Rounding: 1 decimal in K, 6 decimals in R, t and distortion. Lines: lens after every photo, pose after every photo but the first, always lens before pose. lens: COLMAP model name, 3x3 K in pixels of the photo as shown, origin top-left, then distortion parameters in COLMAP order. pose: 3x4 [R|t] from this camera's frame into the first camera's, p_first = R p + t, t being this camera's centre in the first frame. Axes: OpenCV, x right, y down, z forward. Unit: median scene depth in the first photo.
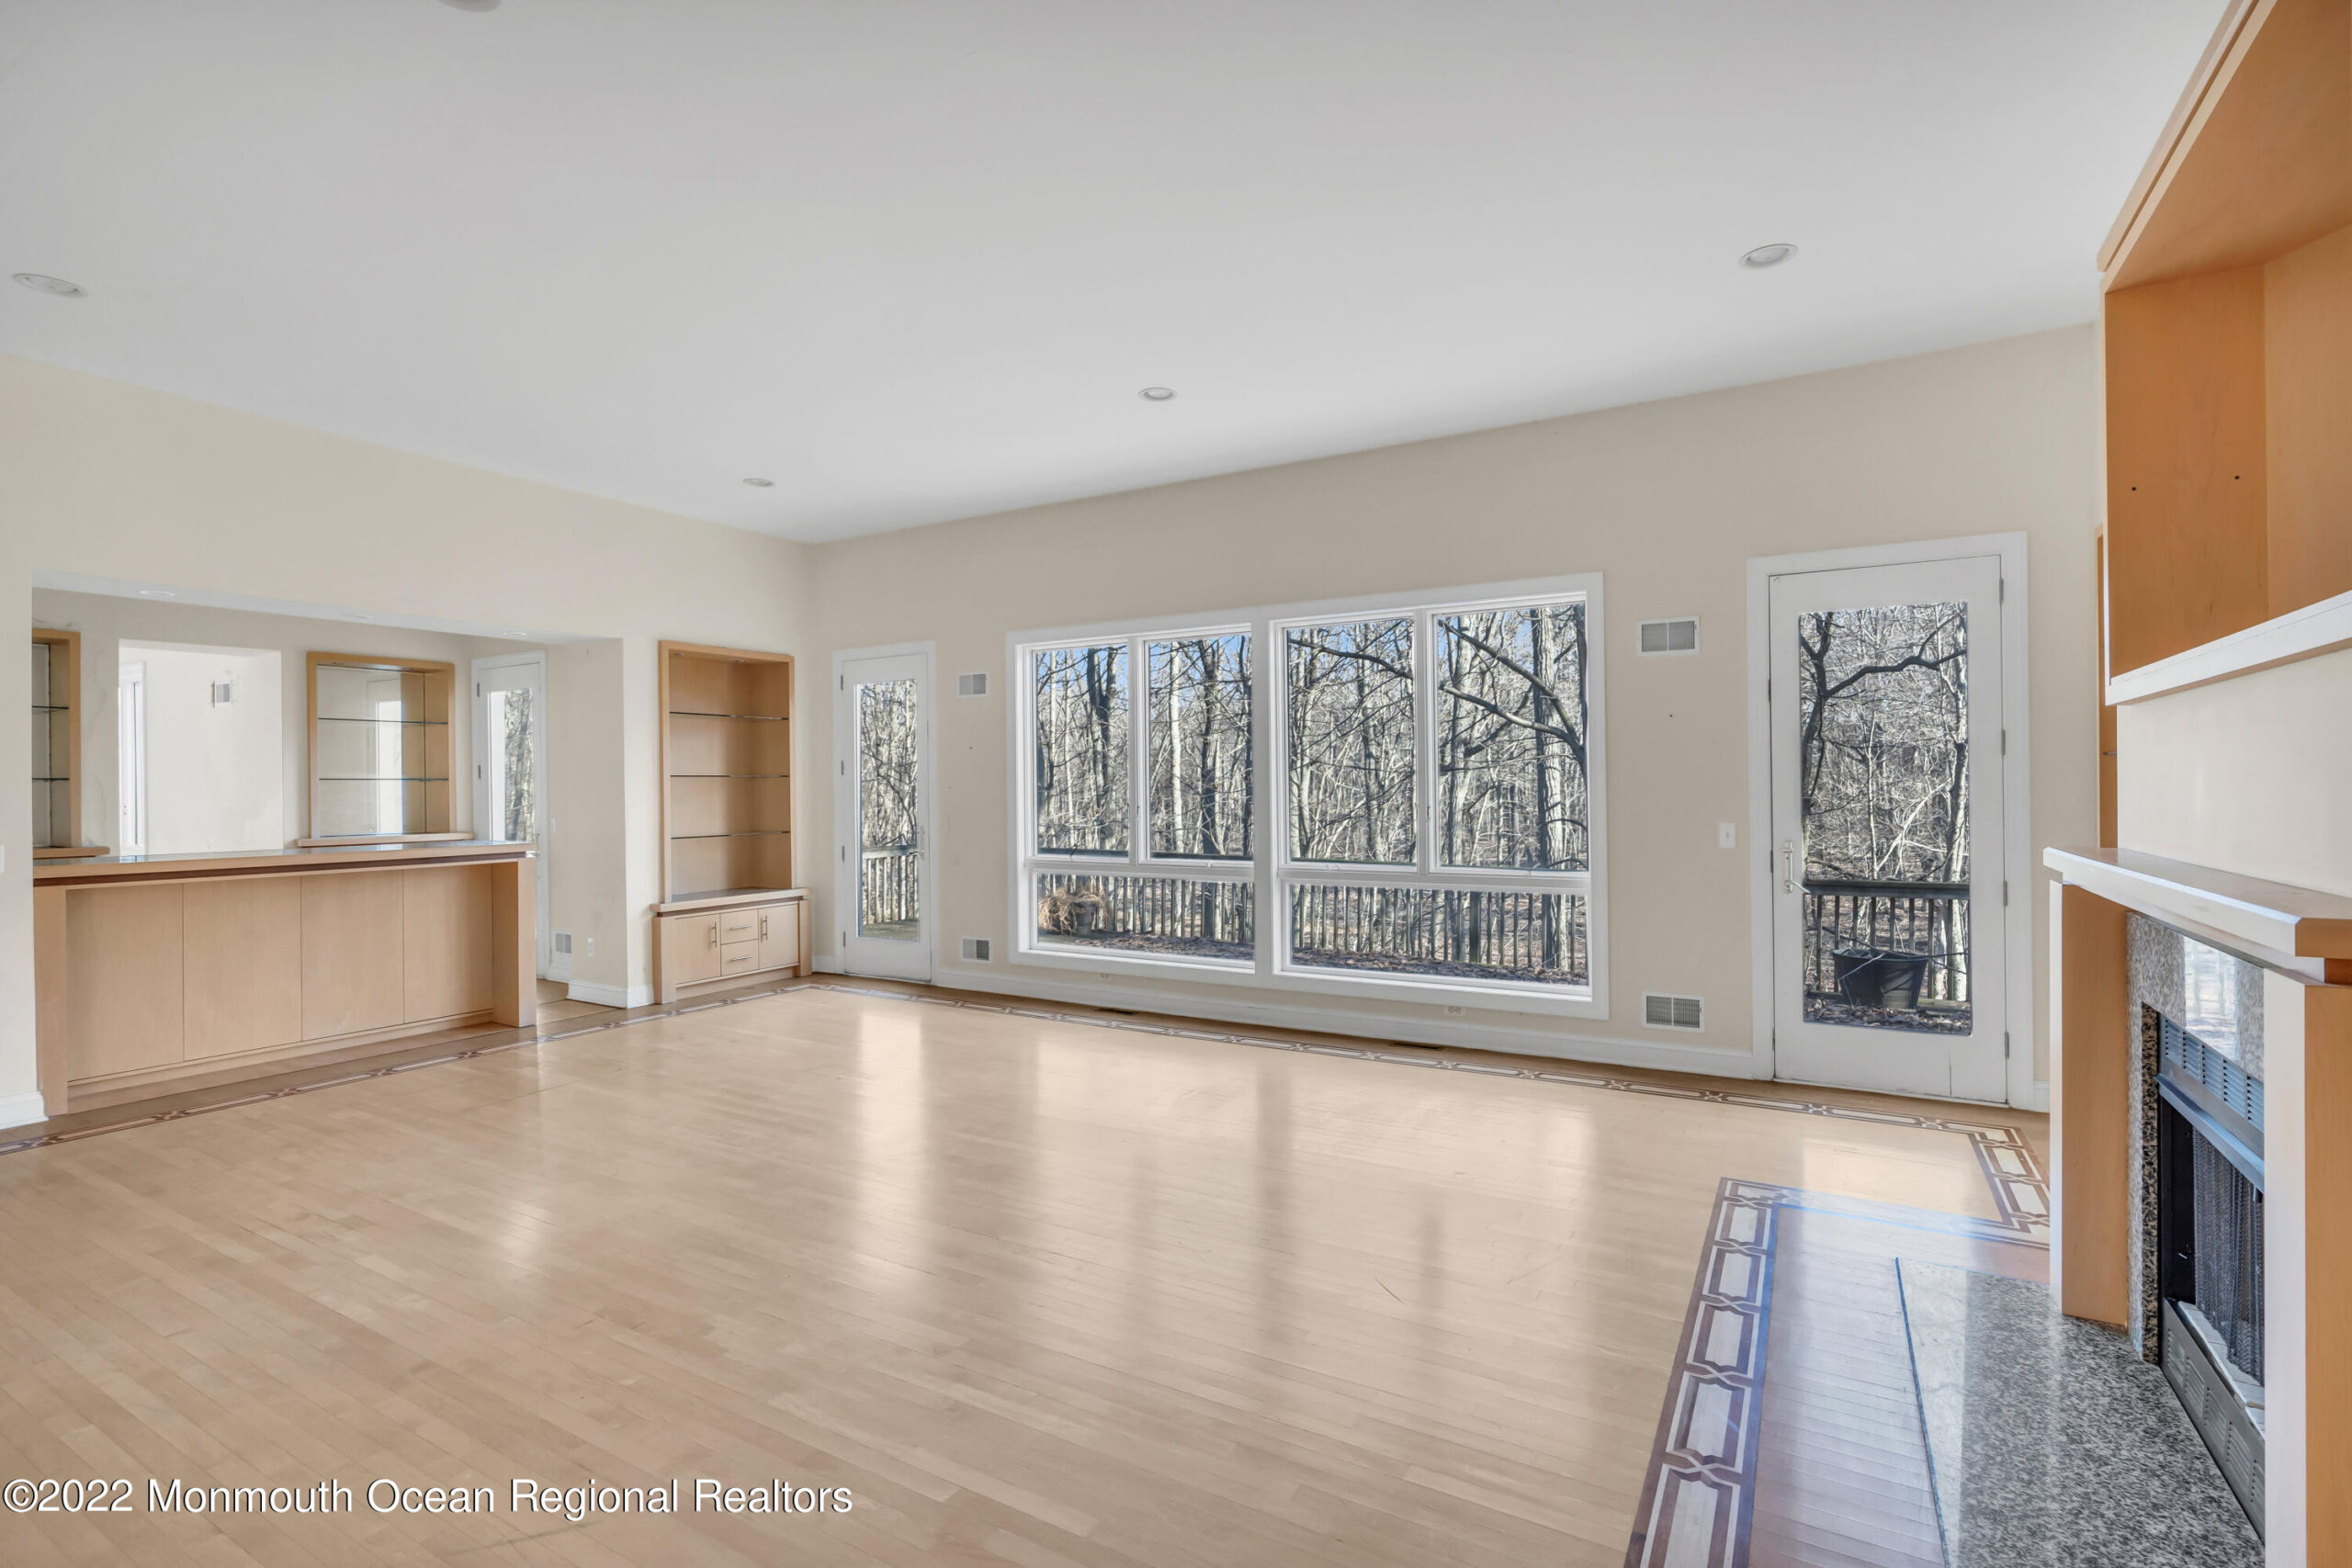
lens RADIAL K [[1068.7, 0, 1194.7], [0, 1068.7, 789.1], [0, 0, 1]] dist [-0.004808, 0.000211]
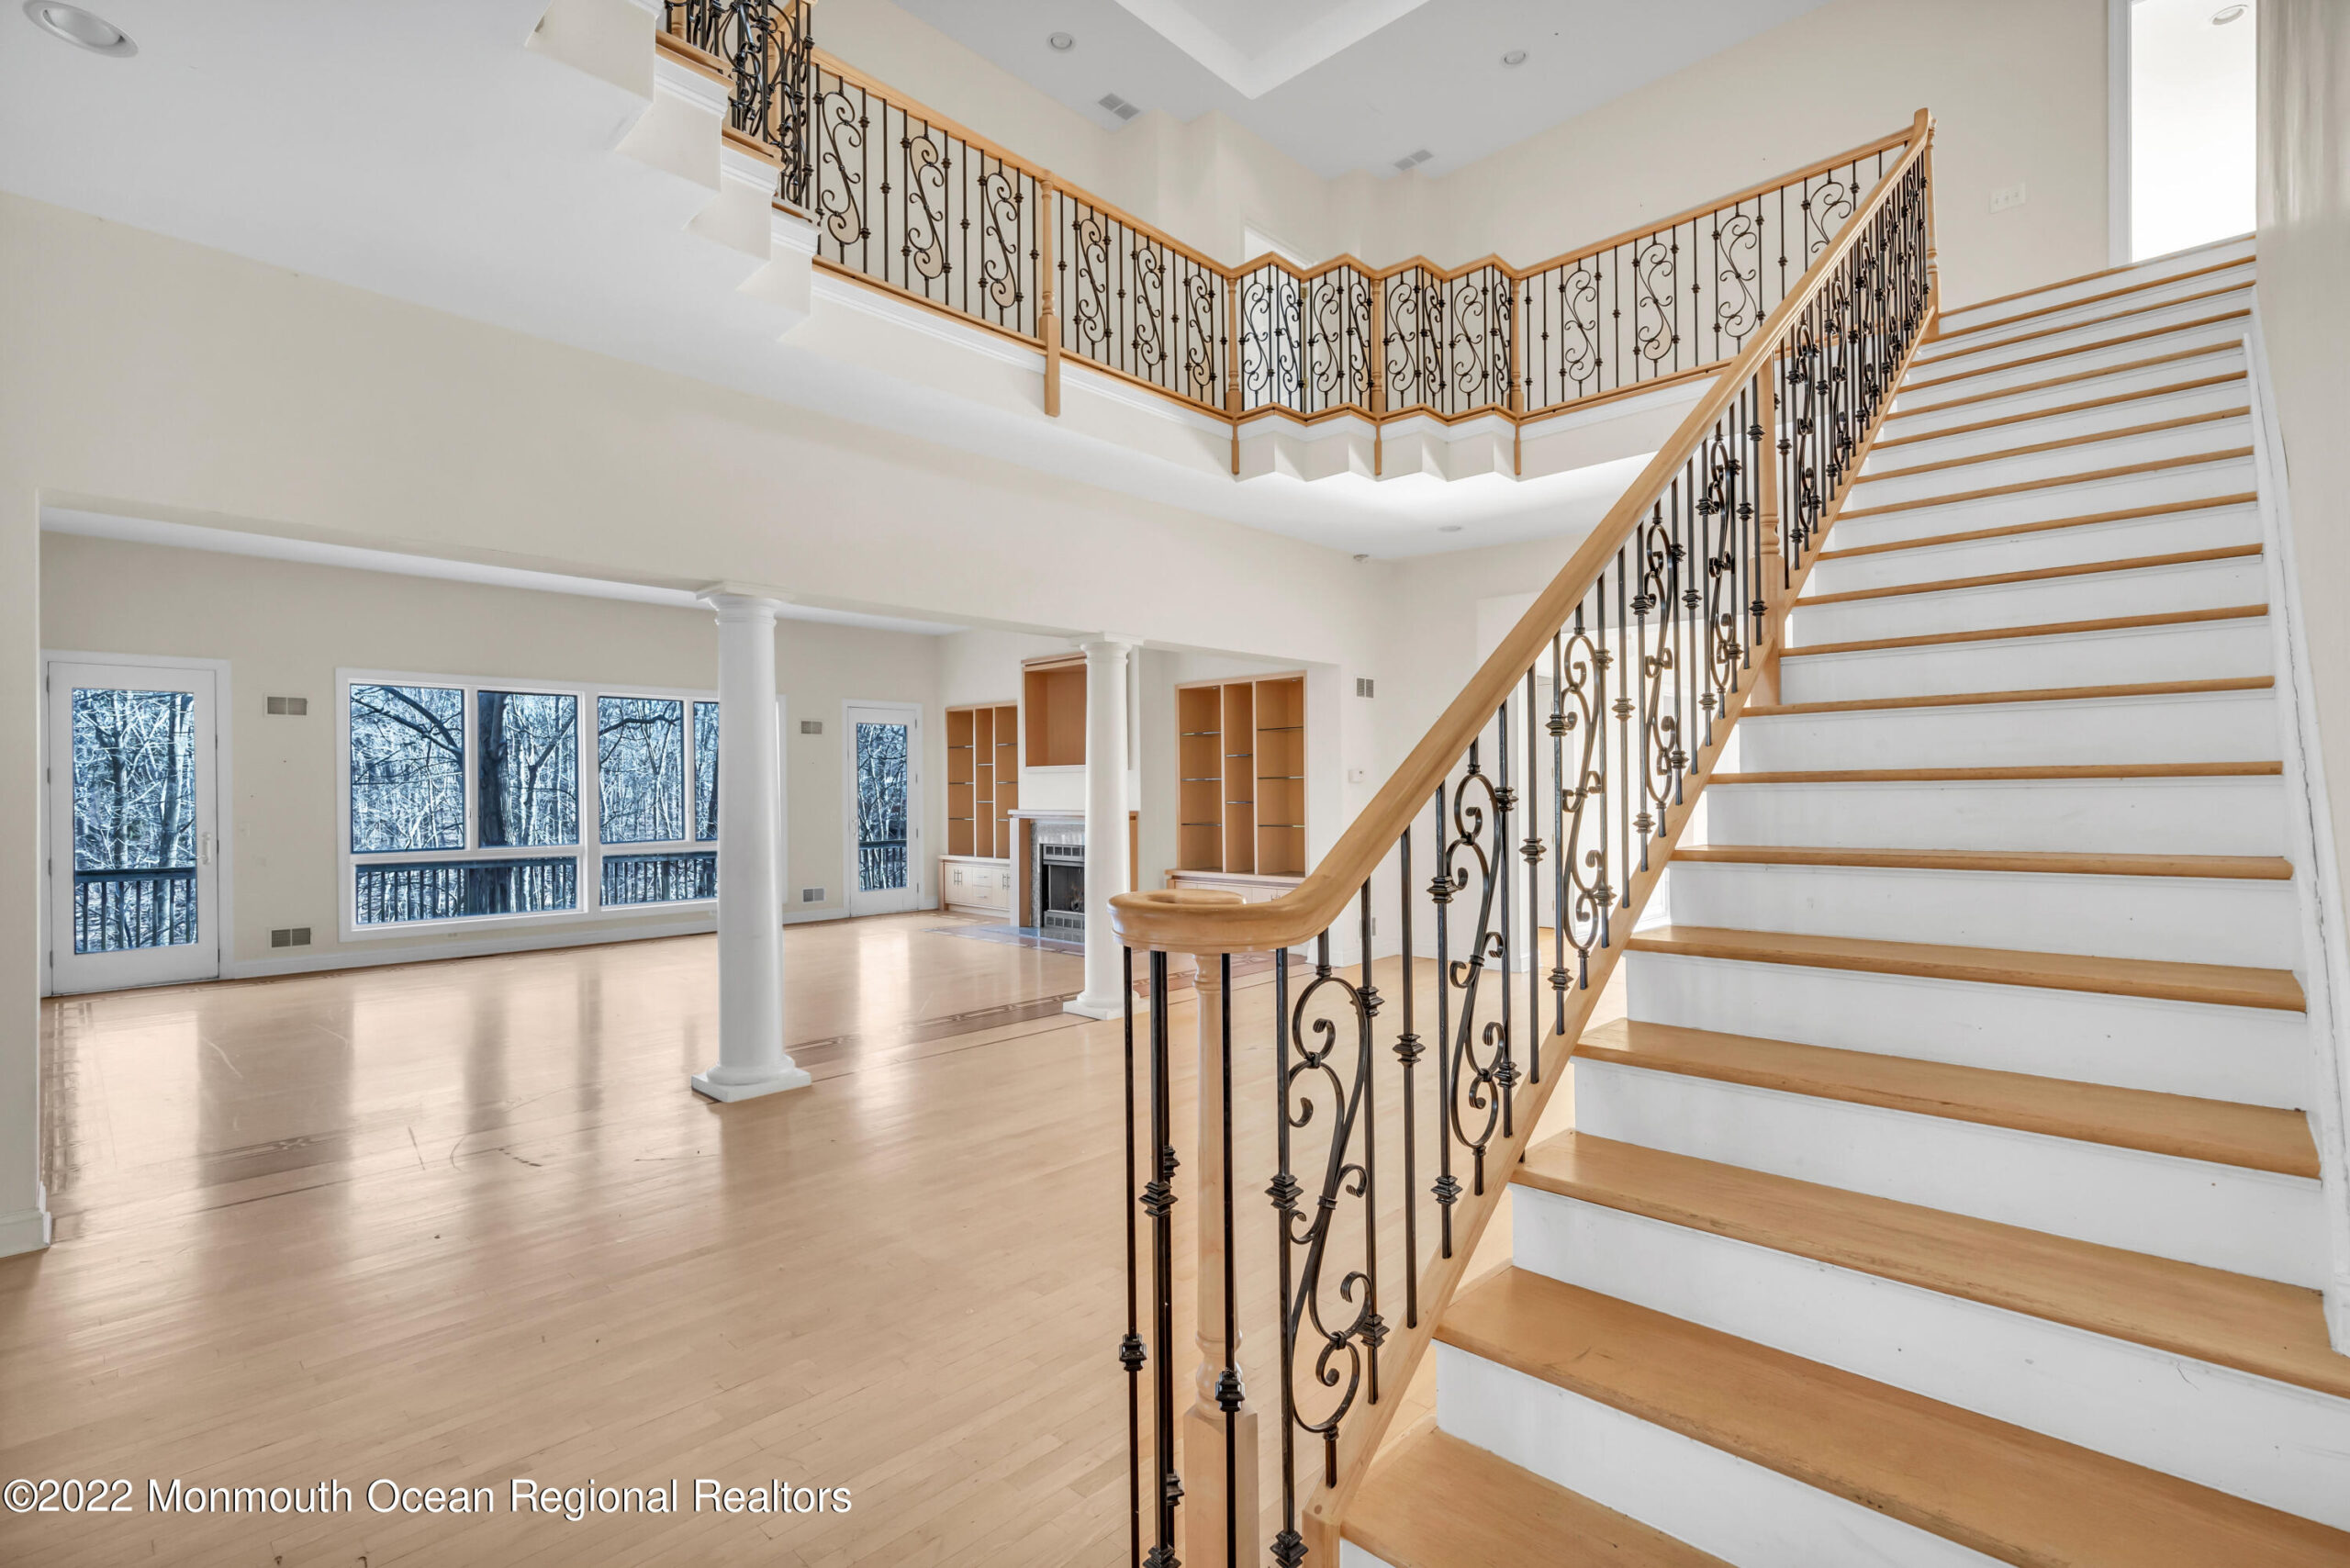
lens RADIAL K [[1068.0, 0, 1210.9], [0, 1068.0, 778.1], [0, 0, 1]] dist [-0.004808, 0.000211]
pose [[0.236242, 0.016040, 0.971562, -1.248576], [0.002586, 0.999850, -0.017136, 0.003408], [-0.971691, 0.006561, 0.236165, -0.284277]]
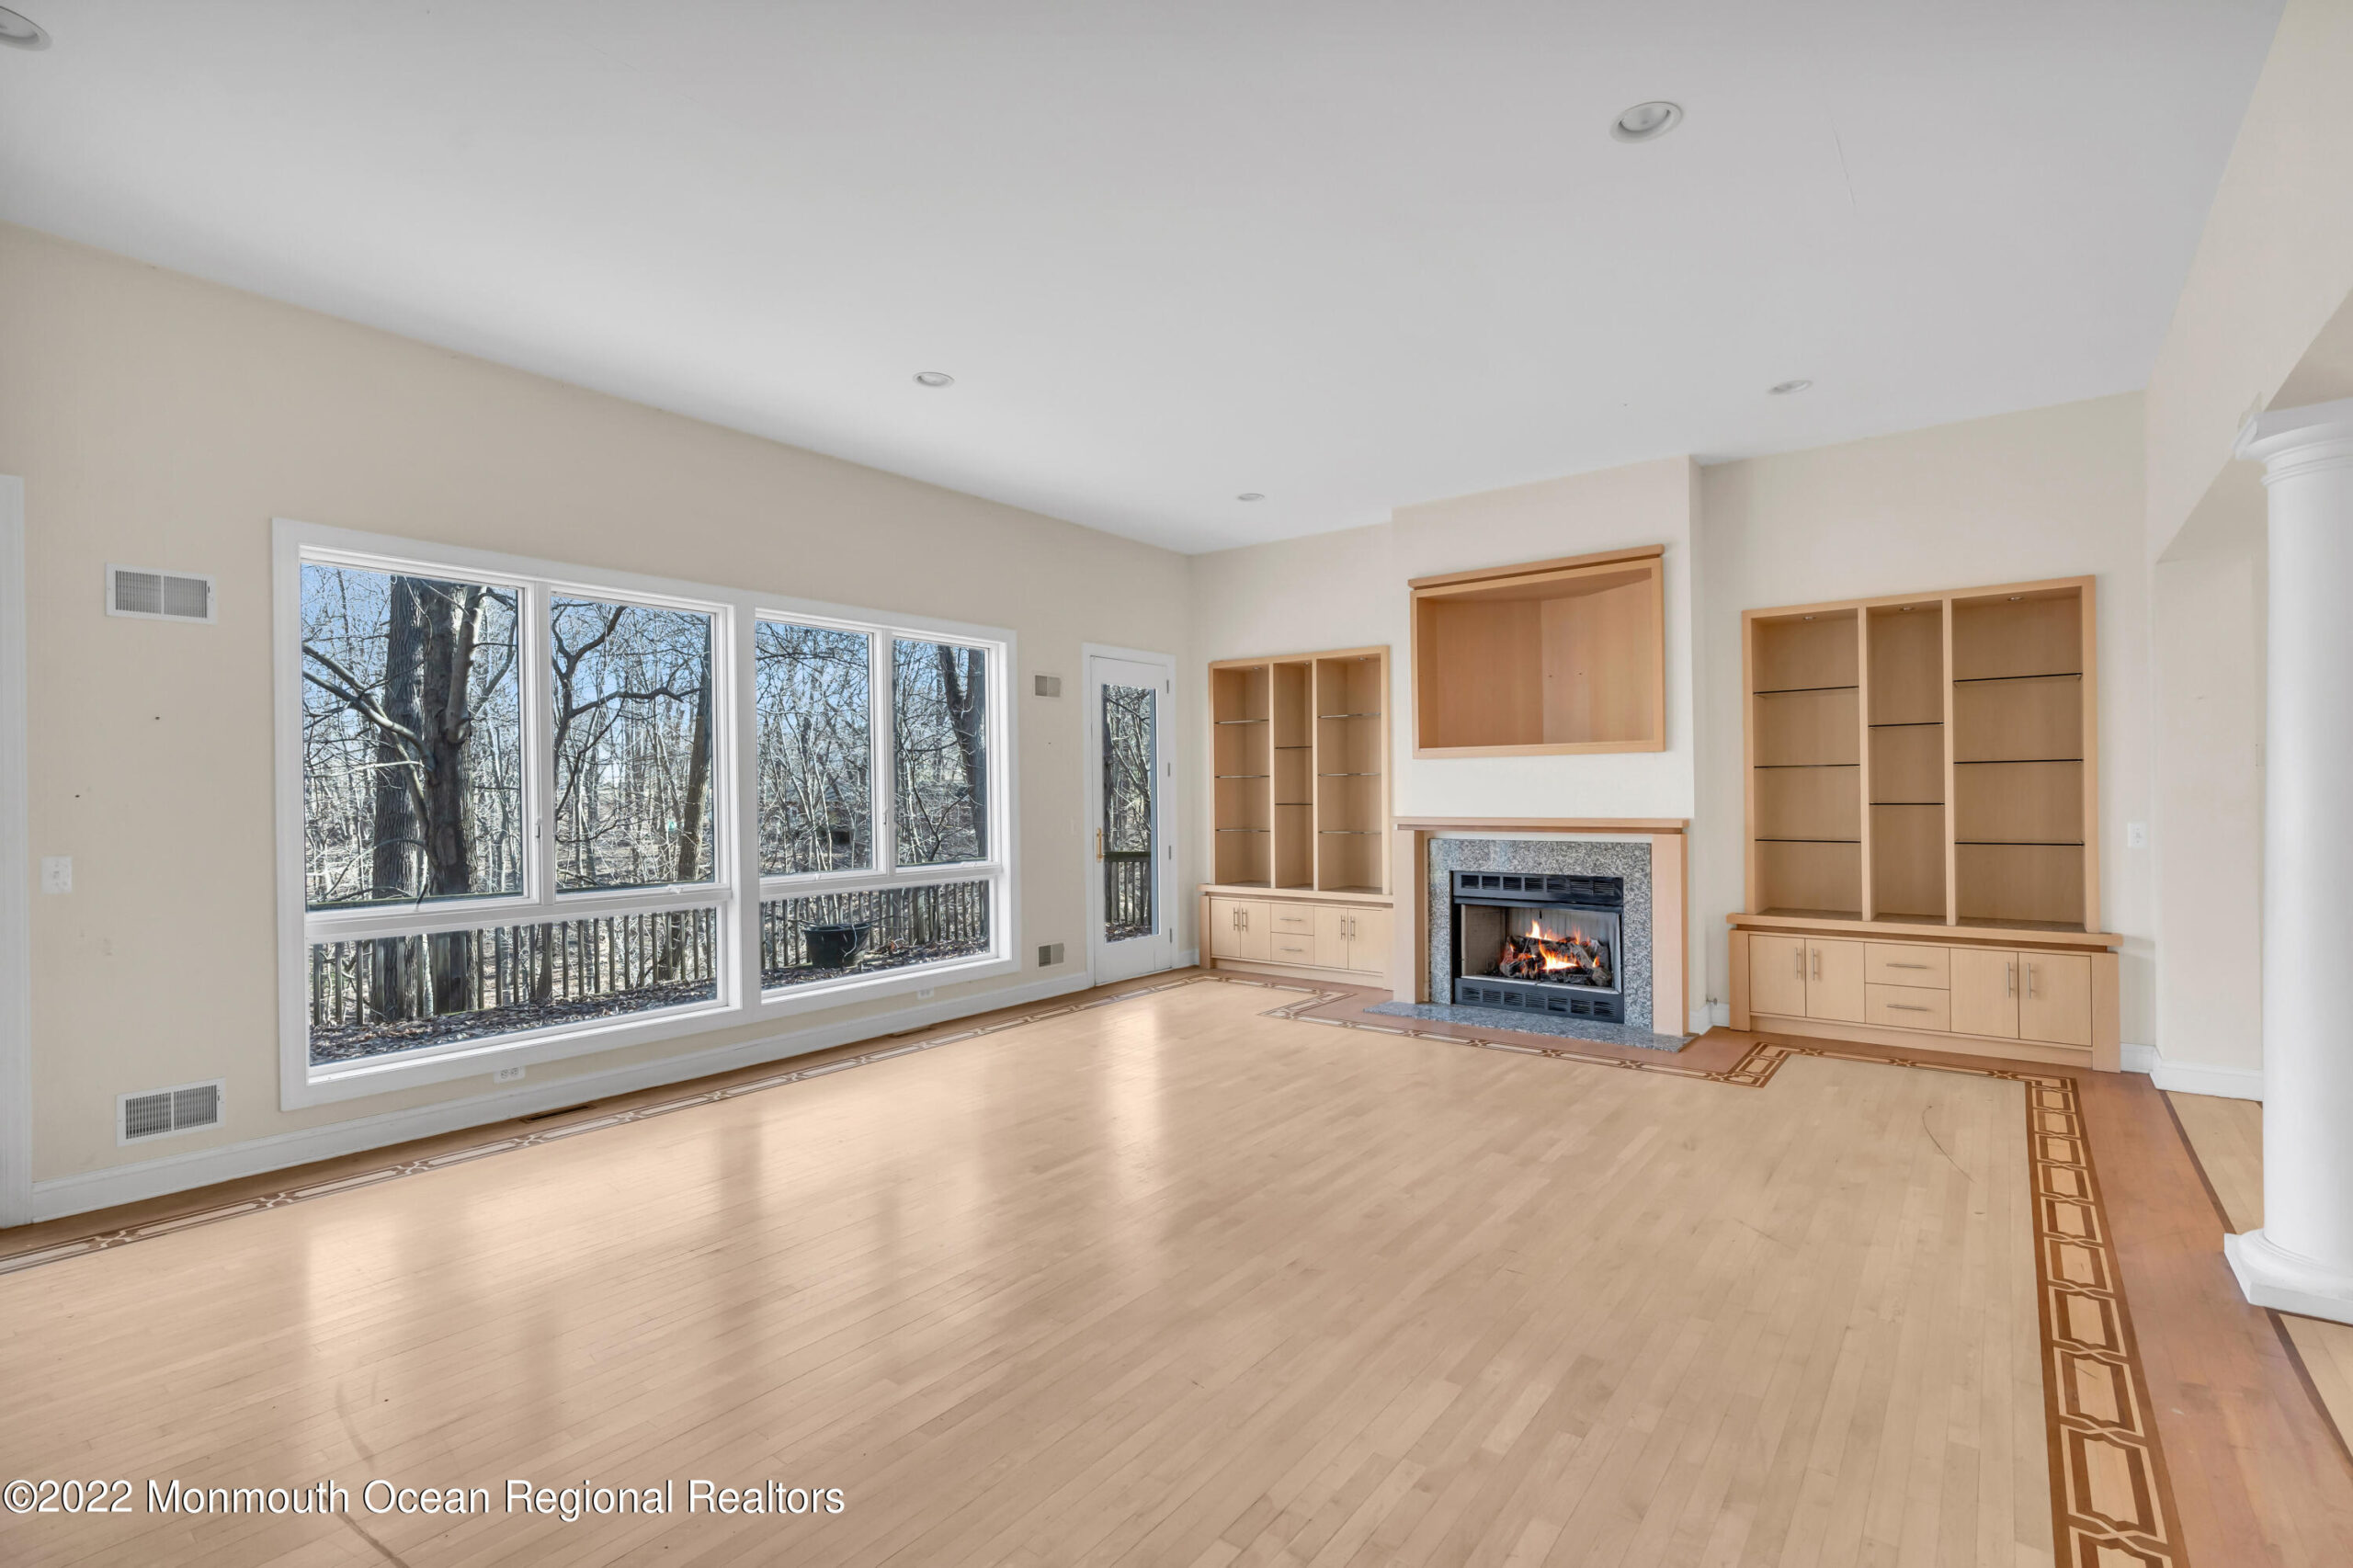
lens RADIAL K [[1069.3, 0, 1195.7], [0, 1069.3, 788.3], [0, 0, 1]] dist [-0.004808, 0.000211]
pose [[0.127947, 0.009430, 0.991736, -0.741276], [0.009039, 0.999902, -0.010674, 0.005336], [-0.991740, 0.010330, 0.127850, 0.508004]]
